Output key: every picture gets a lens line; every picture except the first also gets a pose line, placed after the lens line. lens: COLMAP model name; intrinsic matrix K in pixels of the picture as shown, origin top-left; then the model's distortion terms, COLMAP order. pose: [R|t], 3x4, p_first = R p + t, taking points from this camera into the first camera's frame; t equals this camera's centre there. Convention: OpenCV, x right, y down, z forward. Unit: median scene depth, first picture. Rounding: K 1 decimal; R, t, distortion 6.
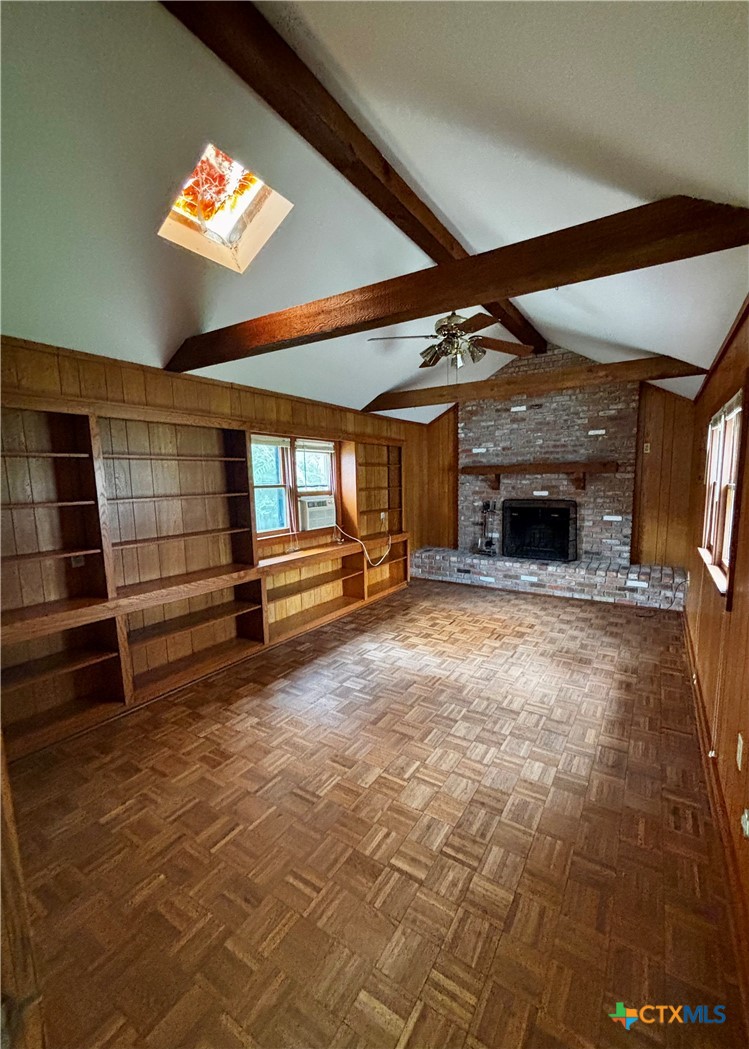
lens RADIAL K [[428.2, 0, 381.1], [0, 428.2, 529.1], [0, 0, 1]] dist [-0.002920, -0.000184]
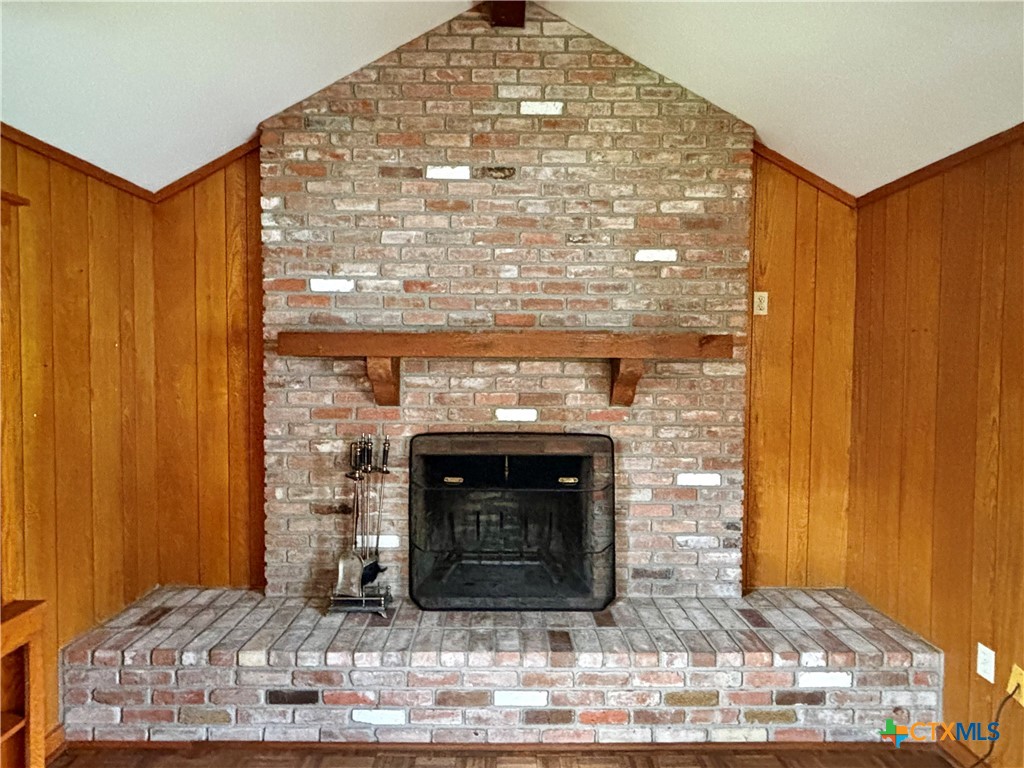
lens RADIAL K [[593.6, 0, 515.4], [0, 593.6, 382.8], [0, 0, 1]] dist [0.014871, -0.006033]
pose [[0.824691, 0.002732, 0.565577, 0.095581], [0.048330, 0.995990, -0.075283, -0.074563], [-0.563515, 0.089420, 0.821252, 0.603447]]
